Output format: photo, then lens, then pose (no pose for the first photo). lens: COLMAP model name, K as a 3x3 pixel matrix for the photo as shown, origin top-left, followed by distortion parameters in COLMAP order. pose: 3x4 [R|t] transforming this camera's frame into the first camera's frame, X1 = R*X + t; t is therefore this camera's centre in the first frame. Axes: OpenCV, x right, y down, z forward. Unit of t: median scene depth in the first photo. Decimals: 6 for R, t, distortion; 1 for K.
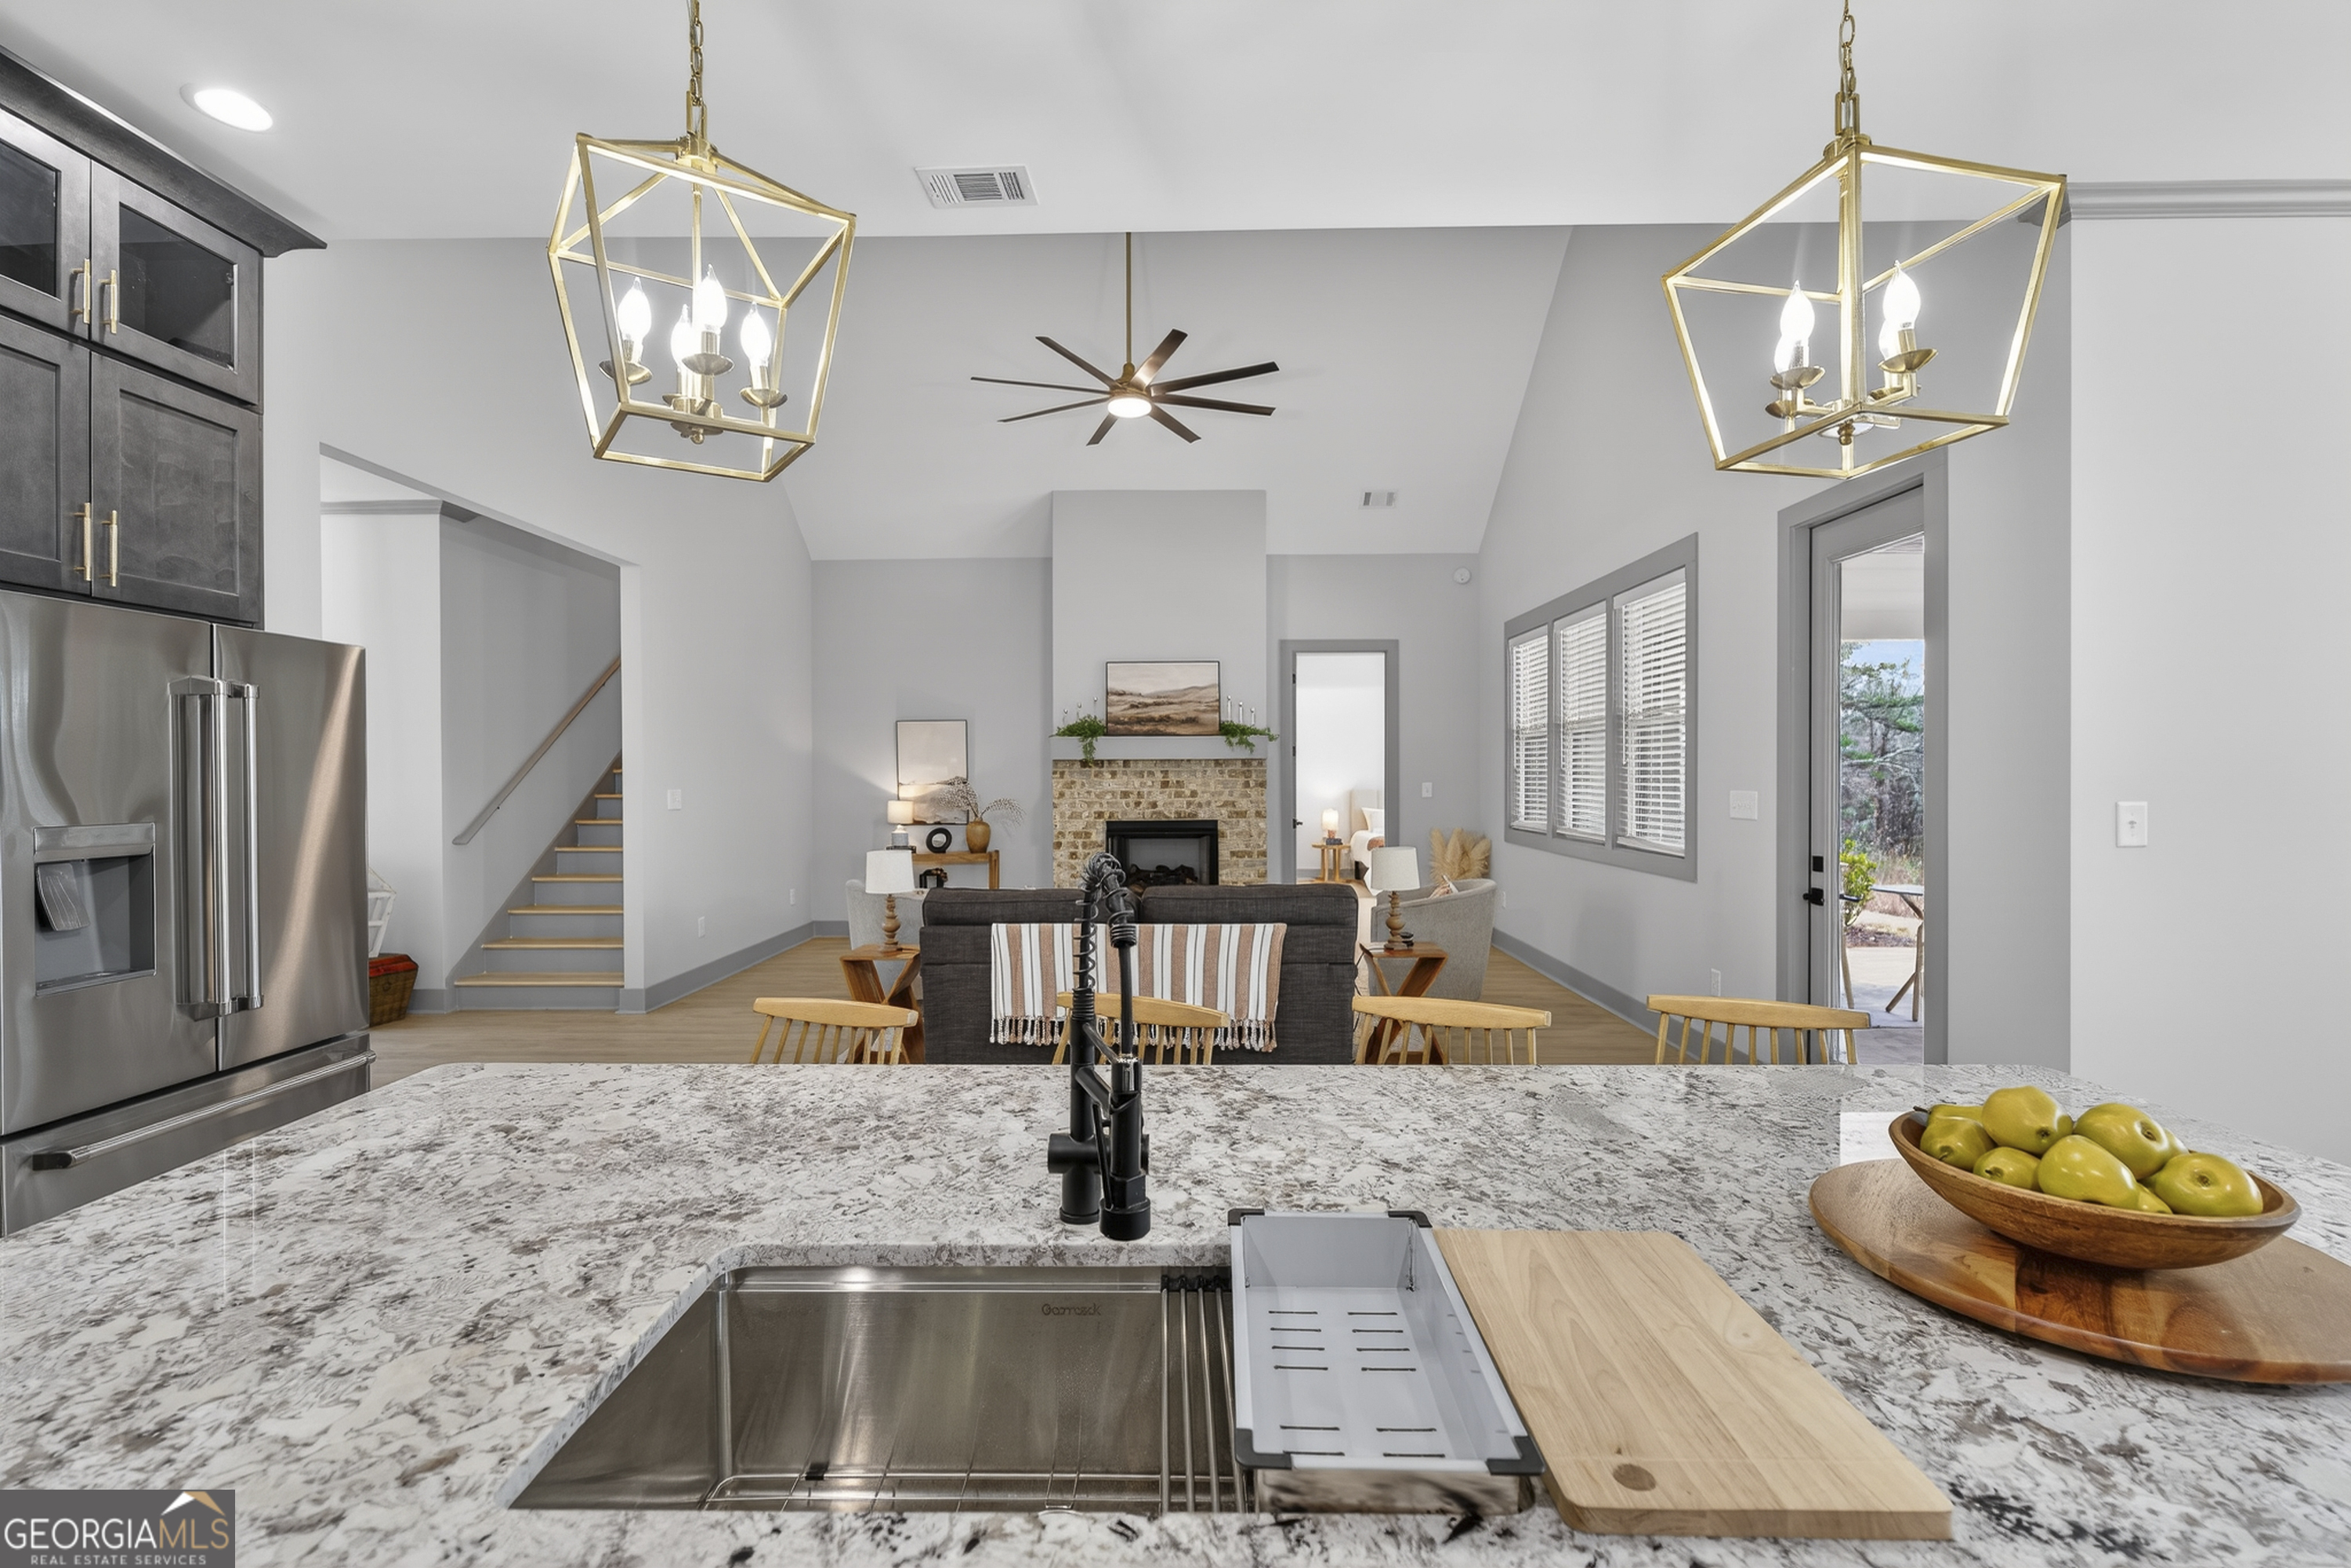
lens RADIAL K [[1103.1, 0, 1175.5], [0, 1103.1, 784.0], [0, 0, 1]] dist [-0.001992, -0.000383]
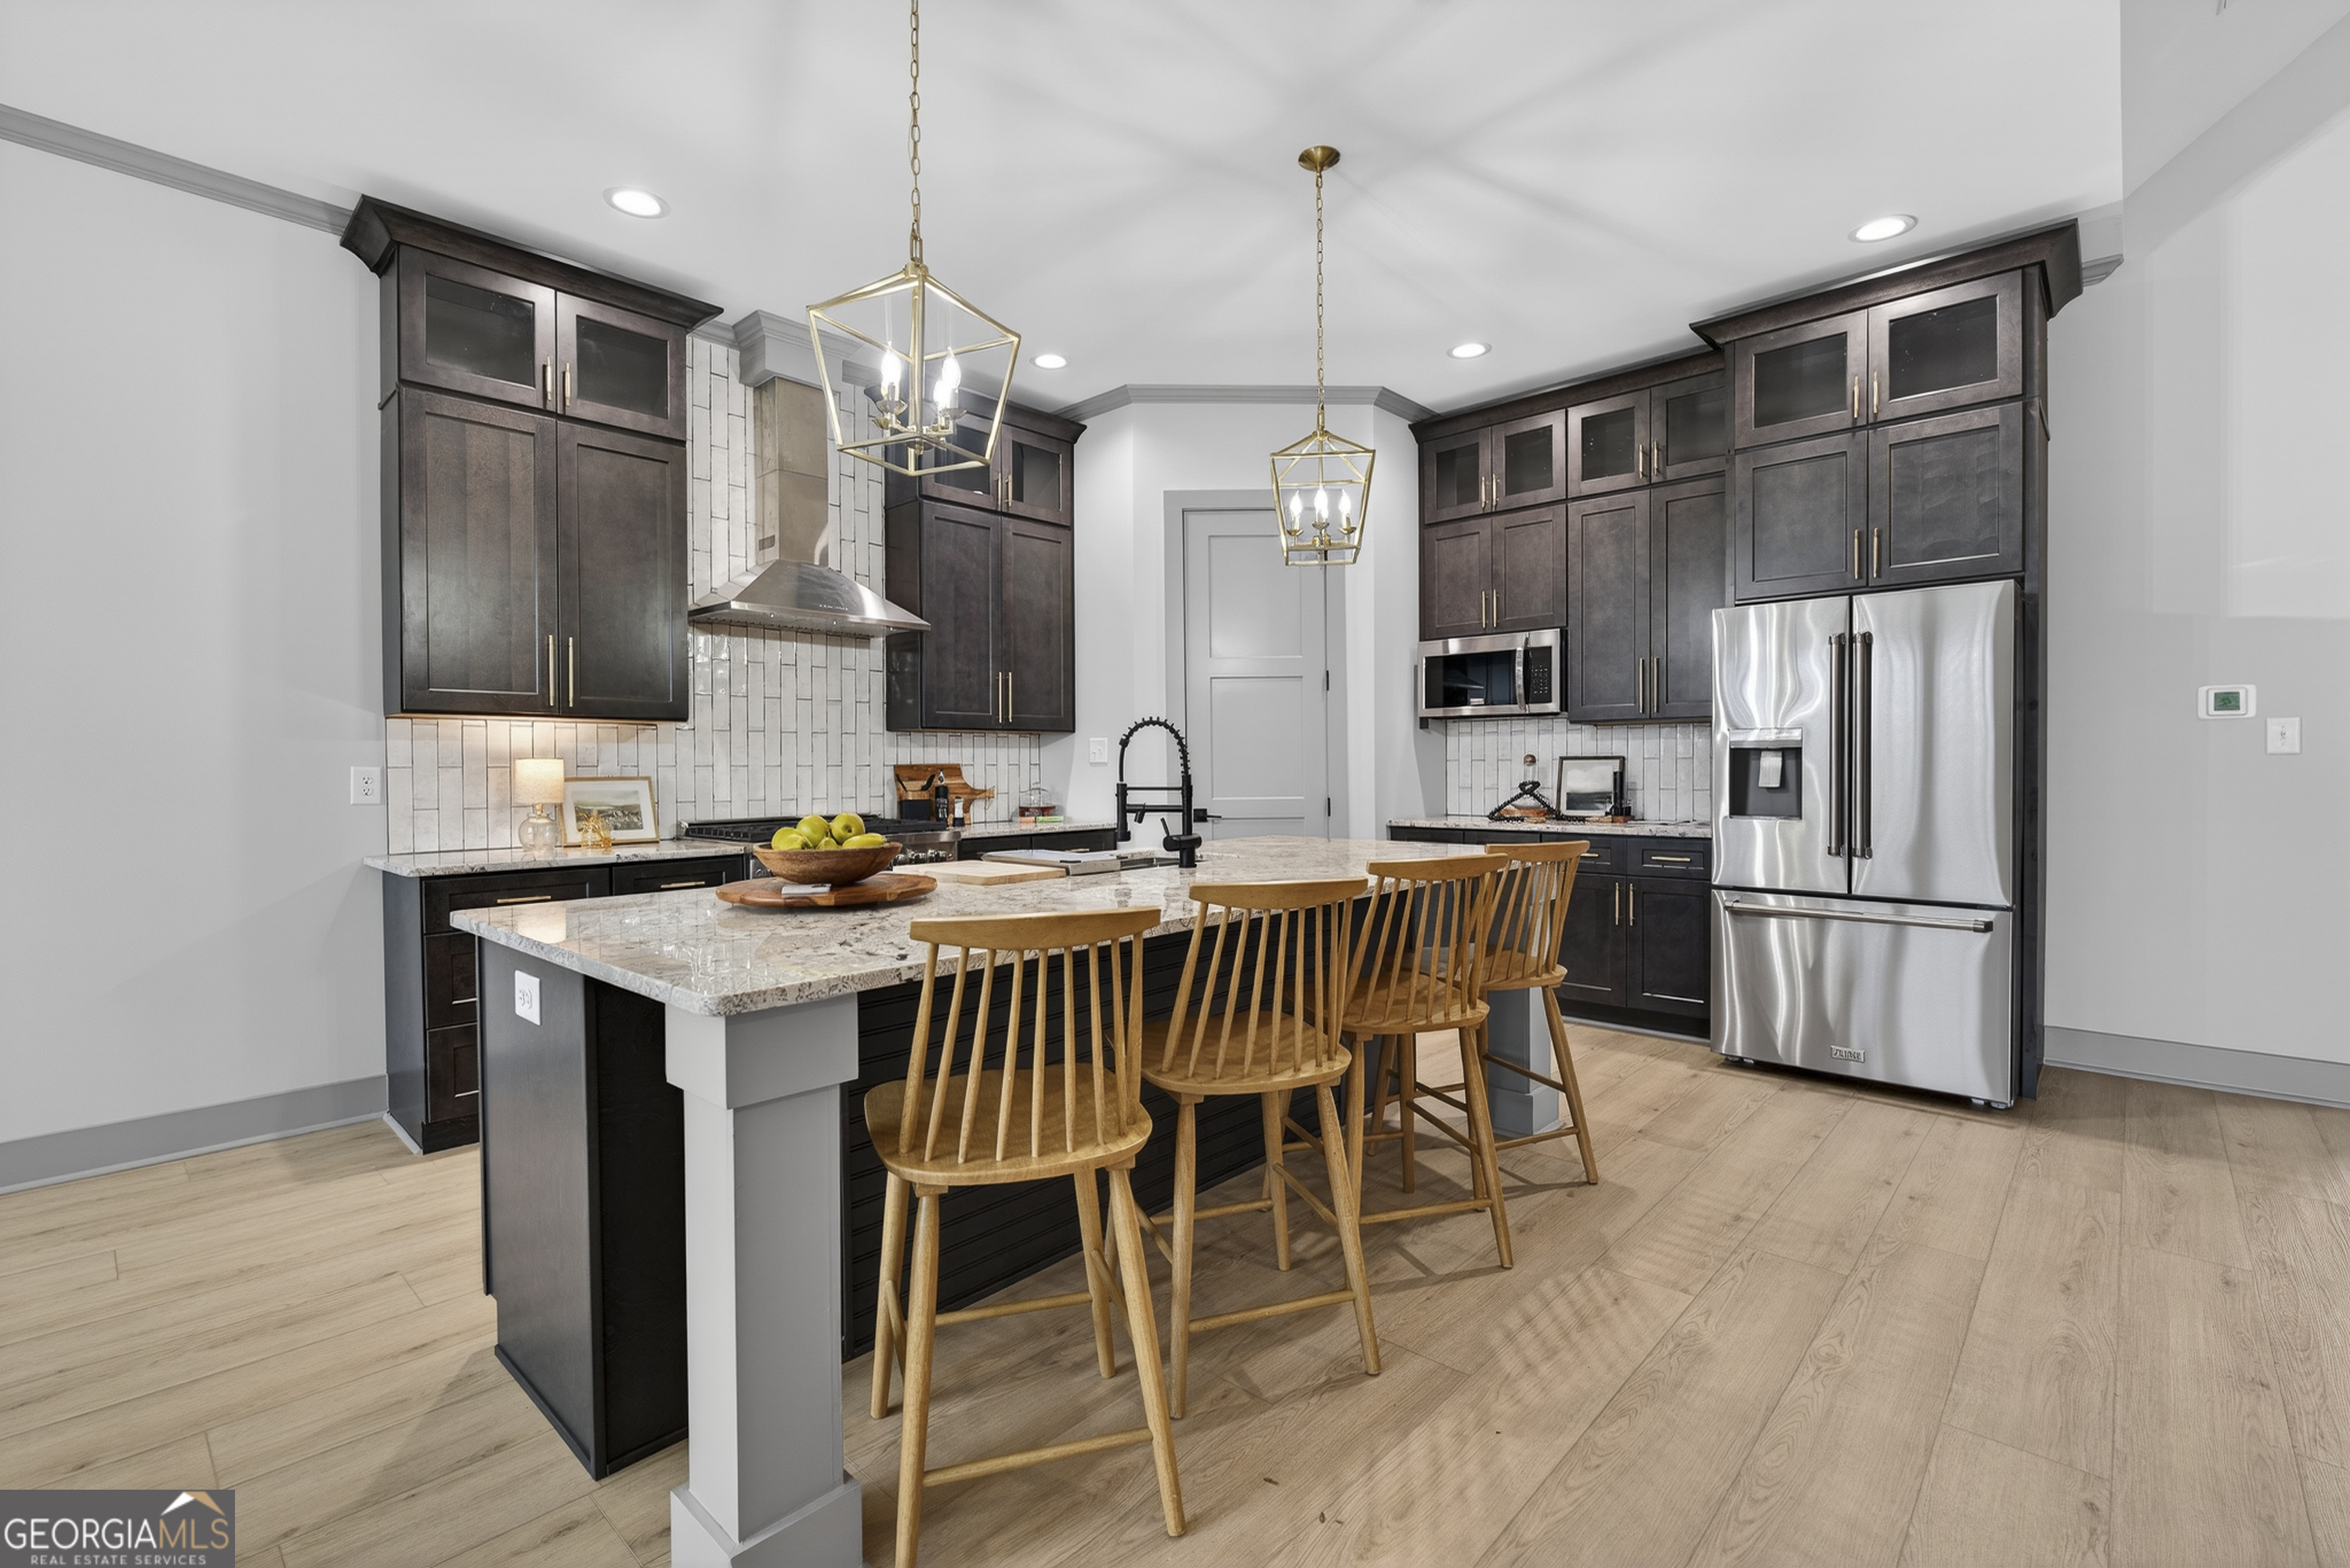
lens RADIAL K [[1042.1, 0, 1176.0], [0, 1042.1, 778.7], [0, 0, 1]] dist [-0.001711, -0.000987]
pose [[-0.652667, 0.010626, -0.757571, 0.711086], [-0.003550, 0.999848, 0.017082, 0.074046], [0.757637, 0.013839, -0.652530, 1.099369]]
